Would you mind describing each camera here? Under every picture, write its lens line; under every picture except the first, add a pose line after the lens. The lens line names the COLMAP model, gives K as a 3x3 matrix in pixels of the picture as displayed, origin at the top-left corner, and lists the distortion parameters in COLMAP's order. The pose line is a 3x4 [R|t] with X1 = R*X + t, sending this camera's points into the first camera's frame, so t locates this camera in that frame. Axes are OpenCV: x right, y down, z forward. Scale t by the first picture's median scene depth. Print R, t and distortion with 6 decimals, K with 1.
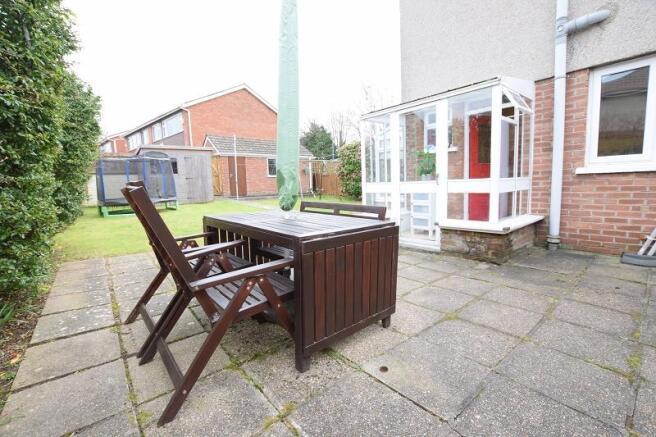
lens RADIAL K [[290.6, 0, 328.3], [0, 290.6, 216.3], [0, 0, 1]] dist [-0.022393, 0.000129]
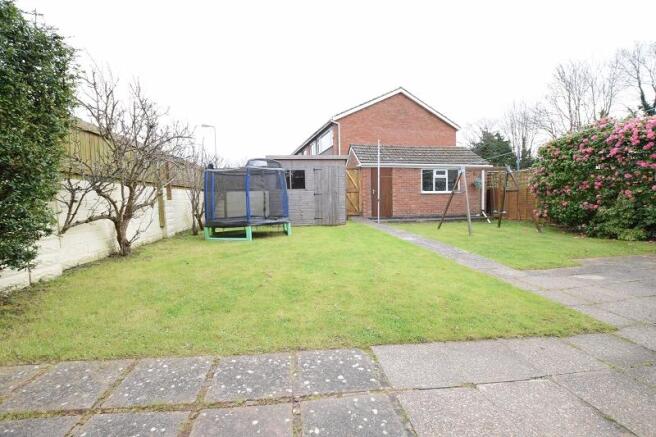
lens RADIAL K [[290.6, 0, 326.4], [0, 290.6, 217.0], [0, 0, 1]] dist [-0.022393, 0.000129]
pose [[0.855696, 0.037307, -0.516132, -0.024697], [-0.067715, 0.996894, -0.040207, -0.026185], [0.513029, 0.069355, 0.855565, 0.227951]]
